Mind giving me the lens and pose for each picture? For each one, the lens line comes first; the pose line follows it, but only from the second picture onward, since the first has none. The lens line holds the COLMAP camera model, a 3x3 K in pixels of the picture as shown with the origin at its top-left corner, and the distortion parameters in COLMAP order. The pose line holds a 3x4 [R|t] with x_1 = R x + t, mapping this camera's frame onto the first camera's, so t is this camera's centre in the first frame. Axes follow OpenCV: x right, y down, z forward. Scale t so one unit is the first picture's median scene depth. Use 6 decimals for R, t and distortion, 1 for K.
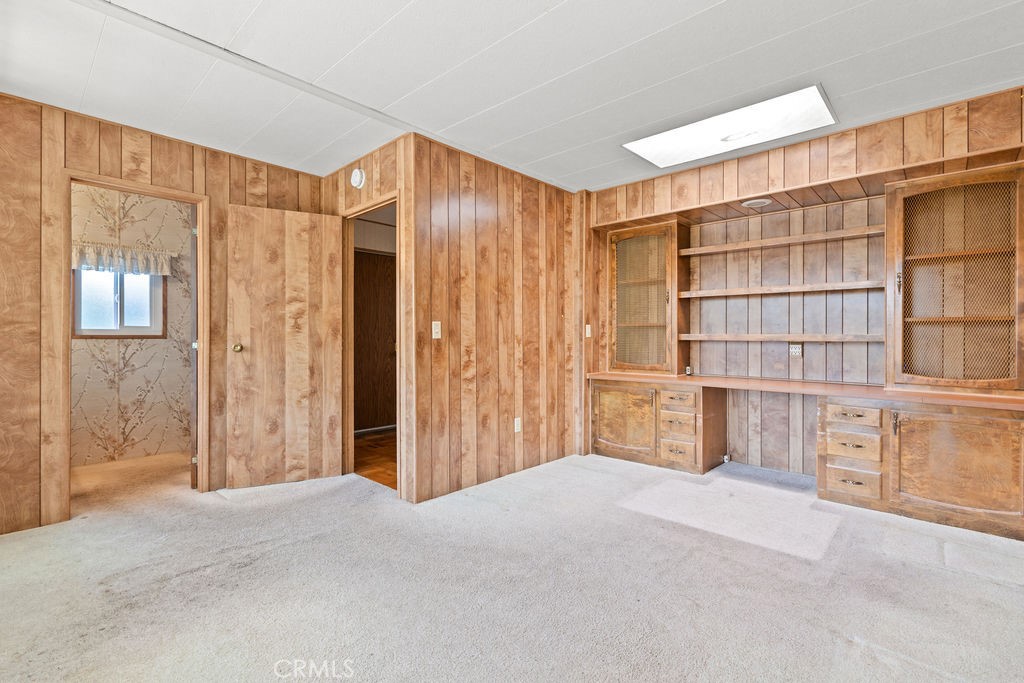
lens RADIAL K [[465.6, 0, 512.9], [0, 465.6, 336.9], [0, 0, 1]] dist [0.001558, 0.000539]
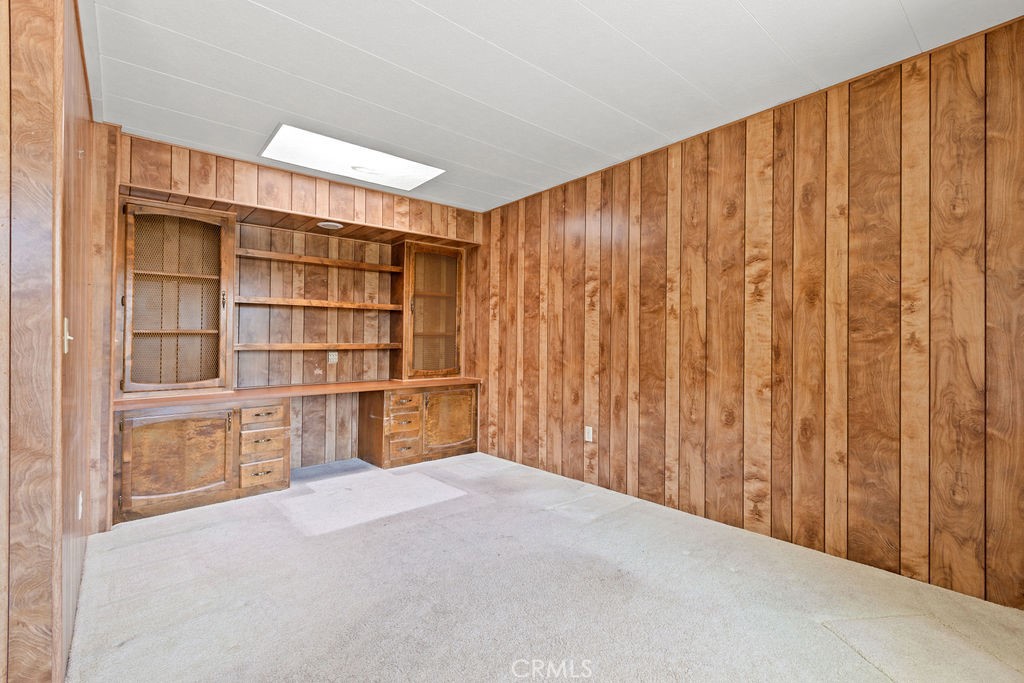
lens RADIAL K [[465.6, 0, 506.7], [0, 465.6, 344.0], [0, 0, 1]] dist [0.001558, 0.000539]
pose [[0.110269, -0.001150, 0.993901, -0.505375], [0.010871, 0.999941, -0.000049, 0.000391], [-0.993842, 0.010810, 0.110275, 0.435557]]
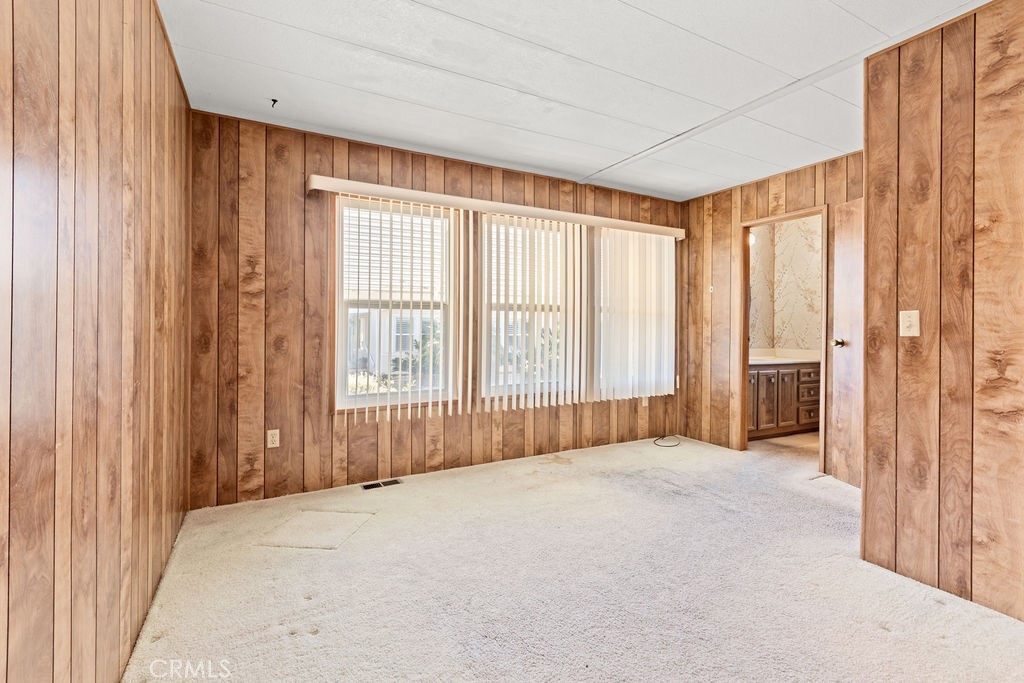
lens RADIAL K [[465.6, 0, 517.5], [0, 465.6, 323.9], [0, 0, 1]] dist [0.001558, 0.000539]
pose [[-0.314115, -0.012516, -0.949303, 0.554776], [-0.003737, 0.999922, -0.011947, -0.003746], [0.949378, -0.000205, -0.314137, 0.588789]]
